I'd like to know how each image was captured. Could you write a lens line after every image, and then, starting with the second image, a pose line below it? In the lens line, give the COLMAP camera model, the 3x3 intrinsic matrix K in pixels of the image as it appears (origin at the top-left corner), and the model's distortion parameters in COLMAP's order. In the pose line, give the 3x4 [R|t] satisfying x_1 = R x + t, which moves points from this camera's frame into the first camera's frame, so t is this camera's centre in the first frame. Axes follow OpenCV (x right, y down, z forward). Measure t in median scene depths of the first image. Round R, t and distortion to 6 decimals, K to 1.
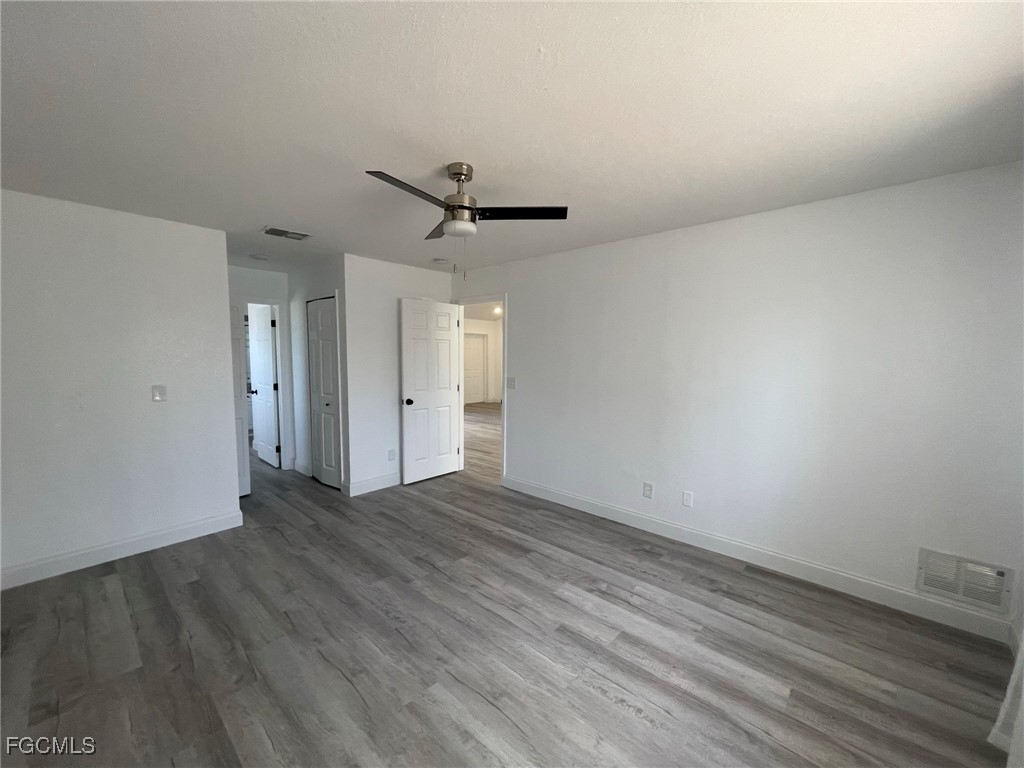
lens RADIAL K [[409.9, 0, 512.0], [0, 409.9, 384.0], [0, 0, 1]] dist [-0.000273, 0.000027]
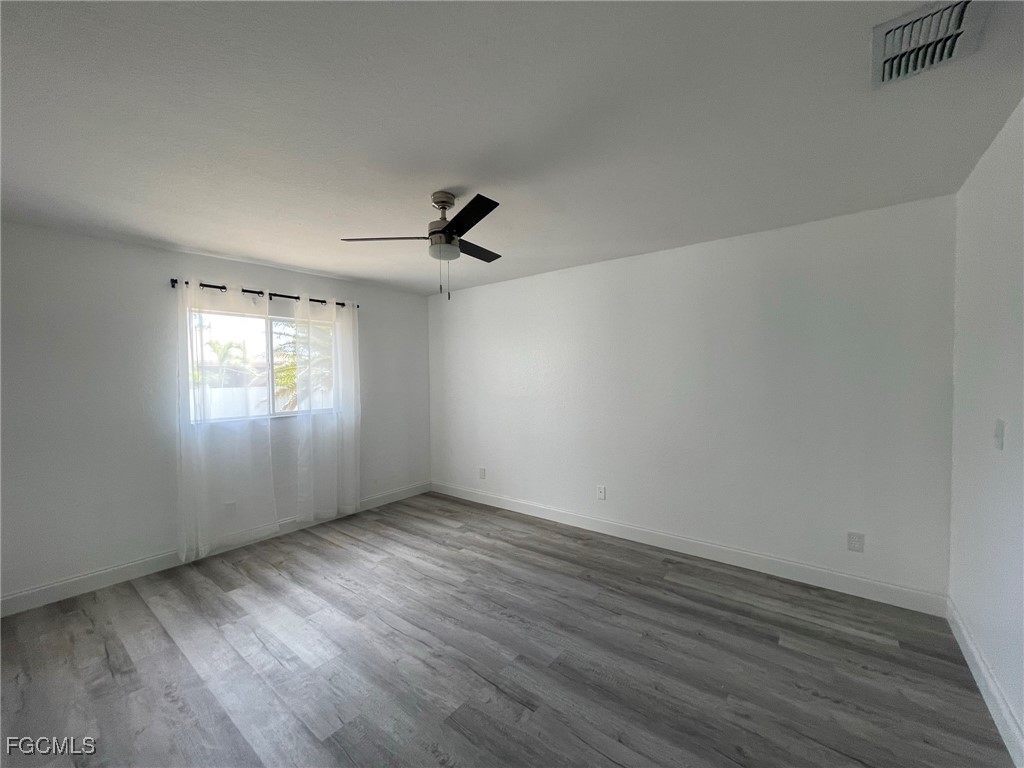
lens RADIAL K [[409.9, 0, 512.0], [0, 409.9, 384.0], [0, 0, 1]] dist [-0.000273, 0.000027]
pose [[-0.997033, 0.007575, -0.076608, -0.208827], [0.000309, 0.995532, 0.094421, -0.133696], [0.076981, 0.094117, -0.992580, 2.013183]]
